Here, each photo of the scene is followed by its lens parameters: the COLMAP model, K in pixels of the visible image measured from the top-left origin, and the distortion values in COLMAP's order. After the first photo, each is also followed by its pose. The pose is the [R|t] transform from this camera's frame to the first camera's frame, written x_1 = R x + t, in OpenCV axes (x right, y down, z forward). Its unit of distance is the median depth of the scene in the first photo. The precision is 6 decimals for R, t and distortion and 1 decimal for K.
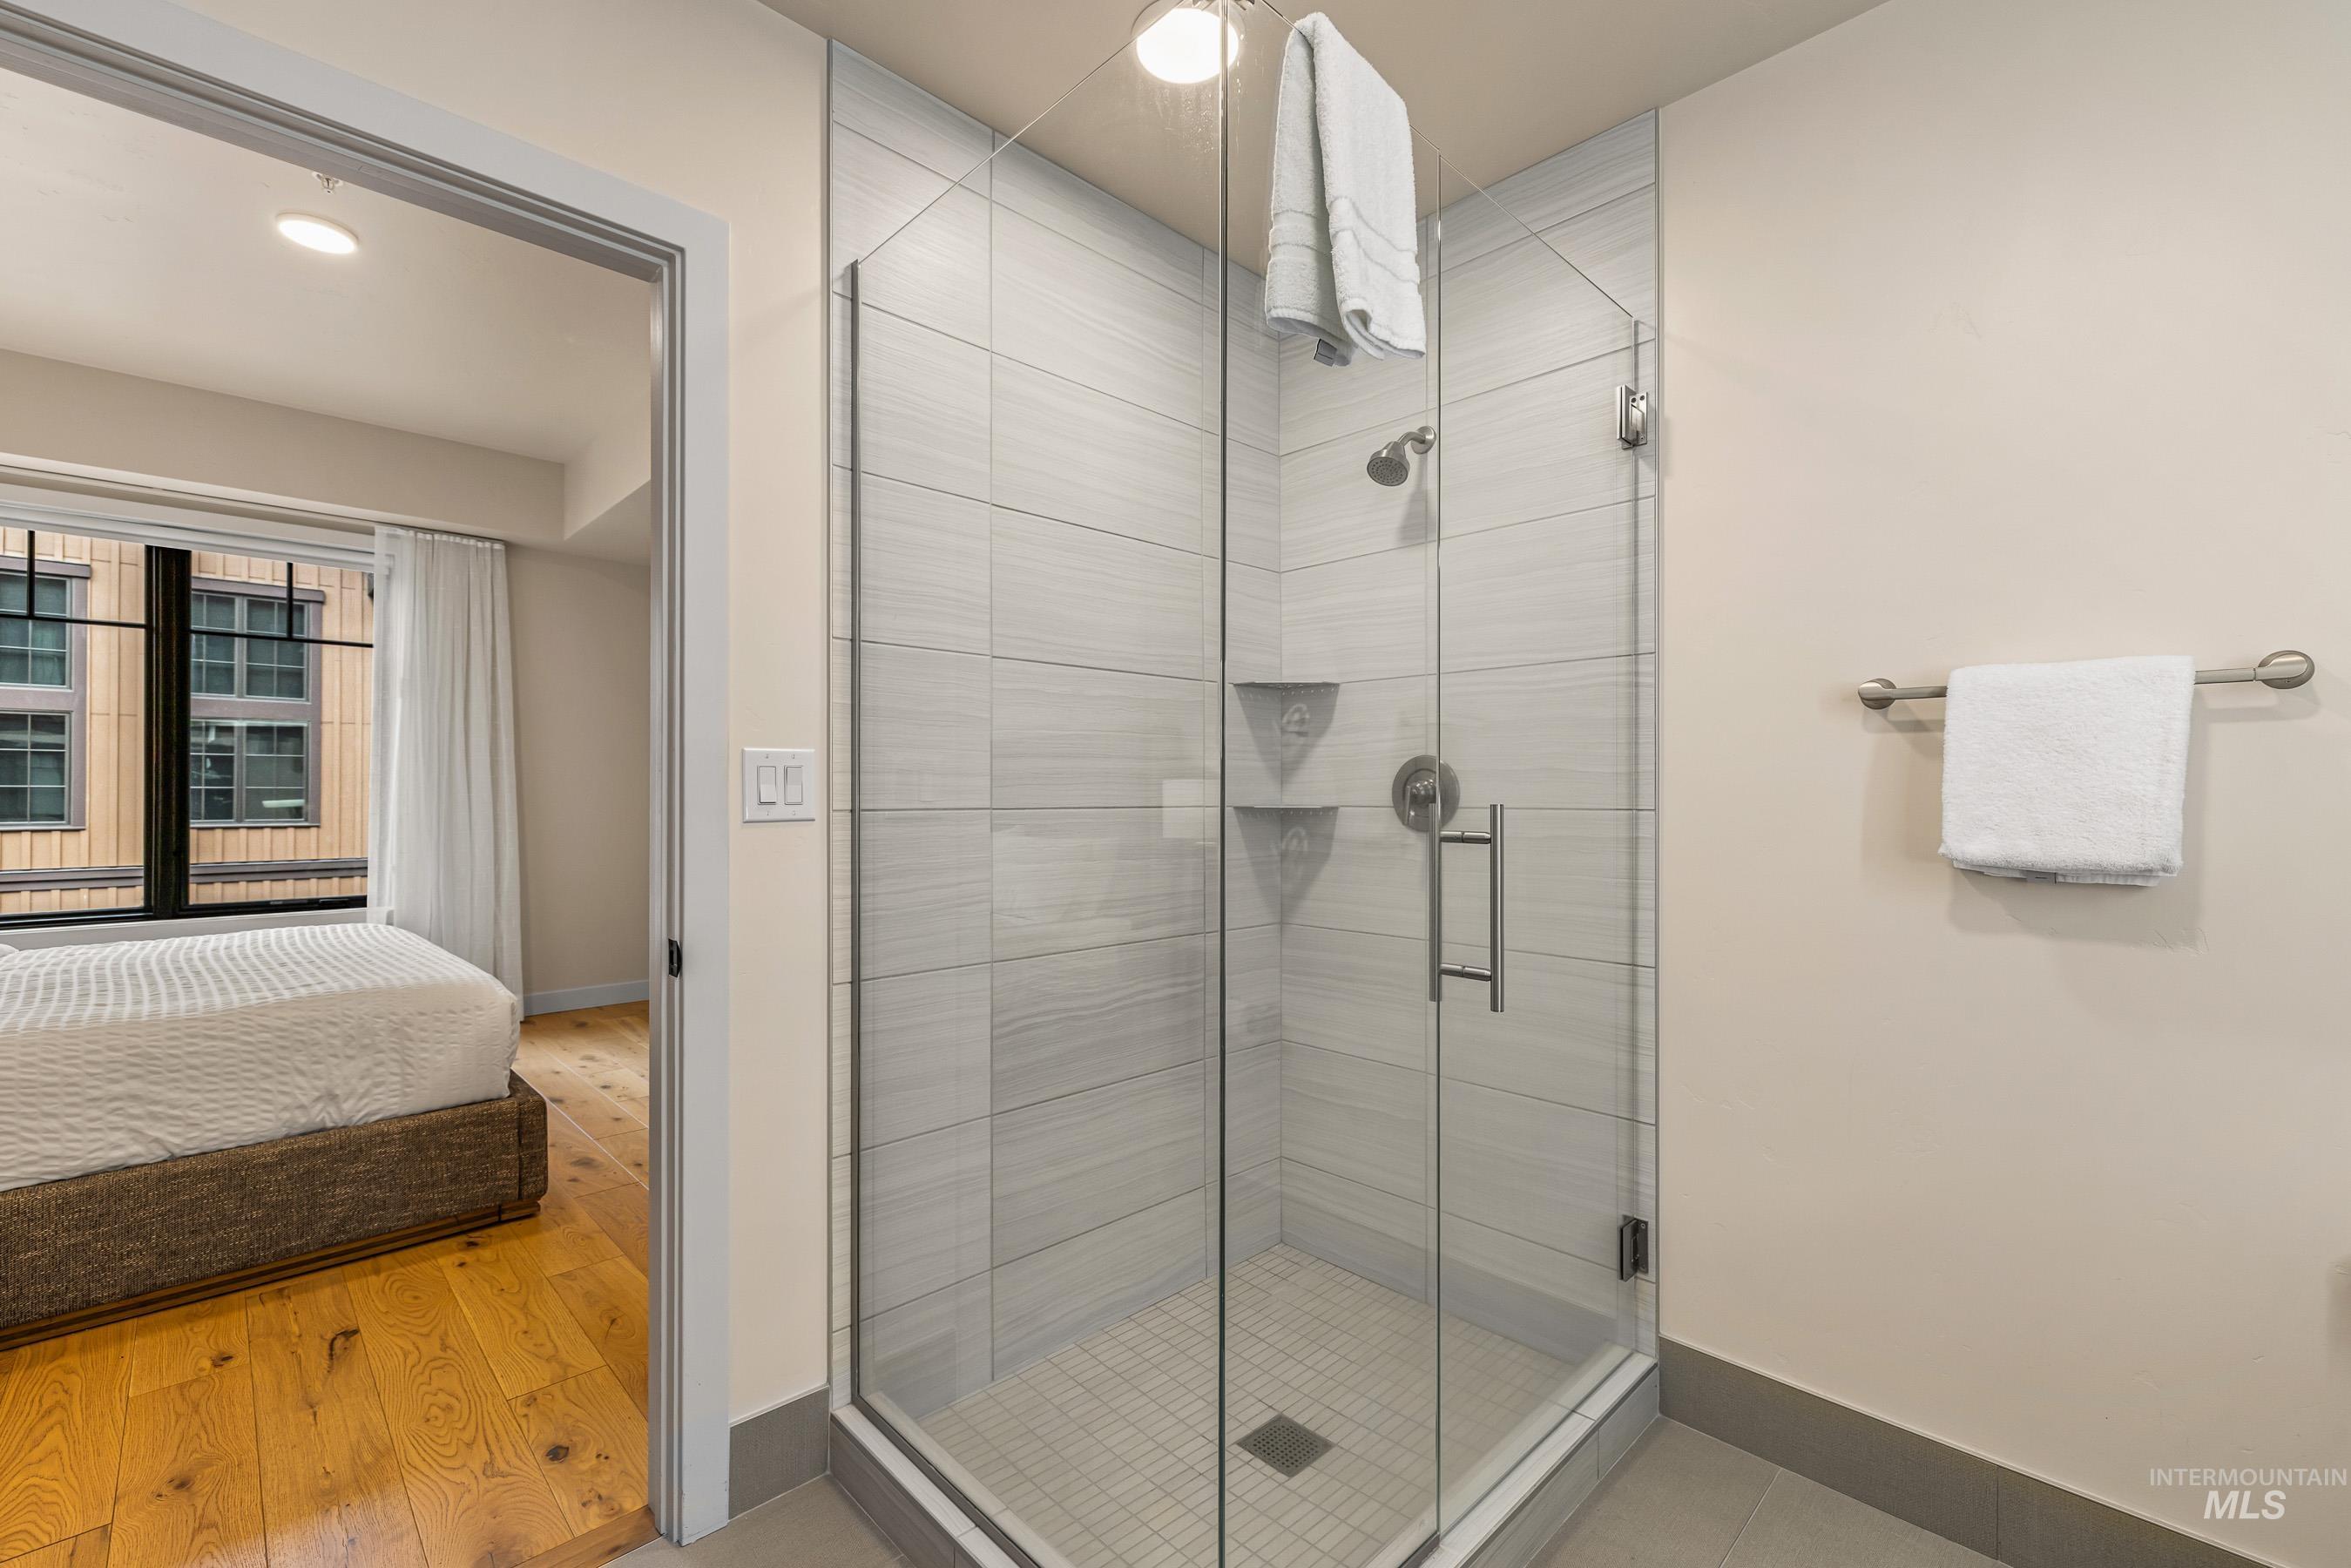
lens RADIAL K [[995.9, 0, 1163.0], [0, 995.9, 779.9], [0, 0, 1]] dist [-0.000988, -0.000572]
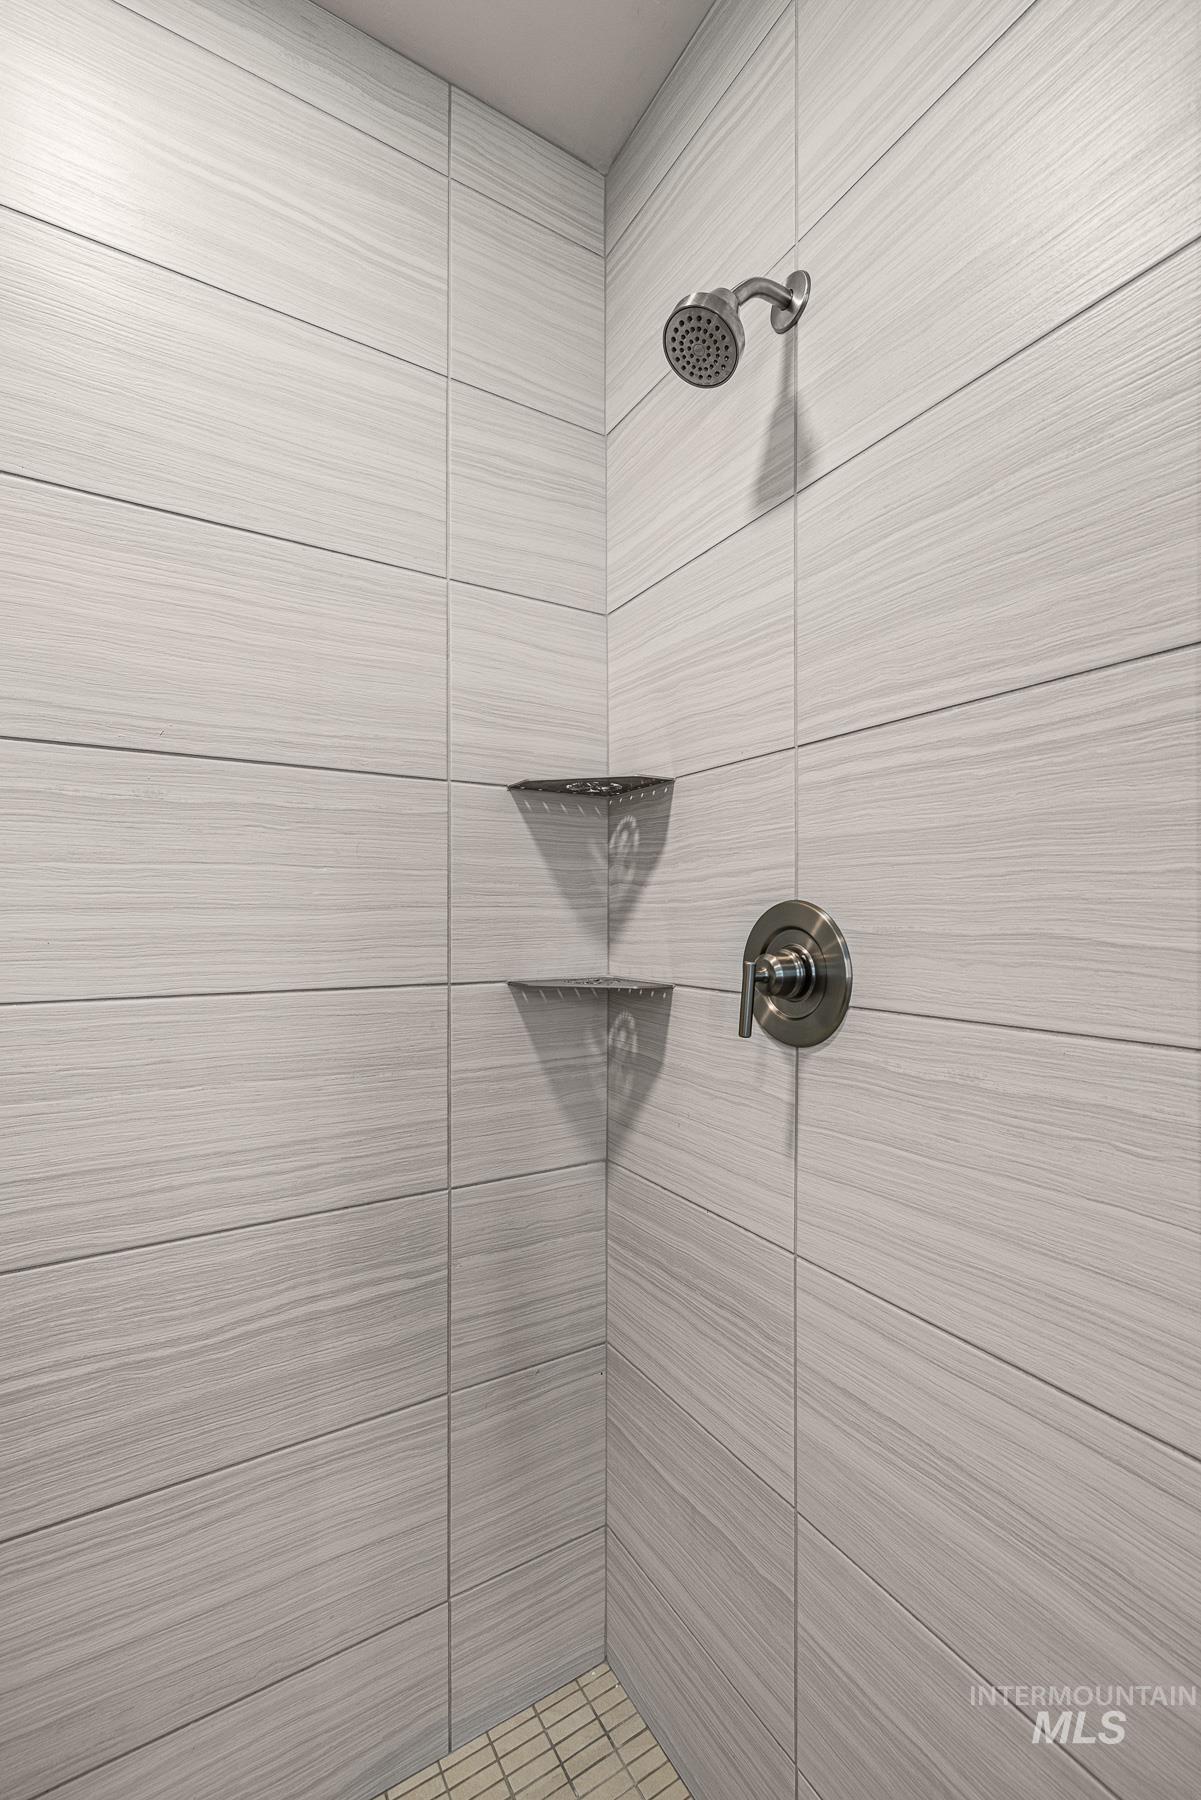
lens RADIAL K [[762.5, 0, 617.2], [0, 762.5, 909.1], [0, 0, 1]] dist [-0.000988, -0.000572]
pose [[0.980284, -0.001339, -0.197587, 0.249277], [0.002001, 0.999993, 0.003148, -0.021783], [0.197582, -0.003481, 0.980280, 0.582660]]
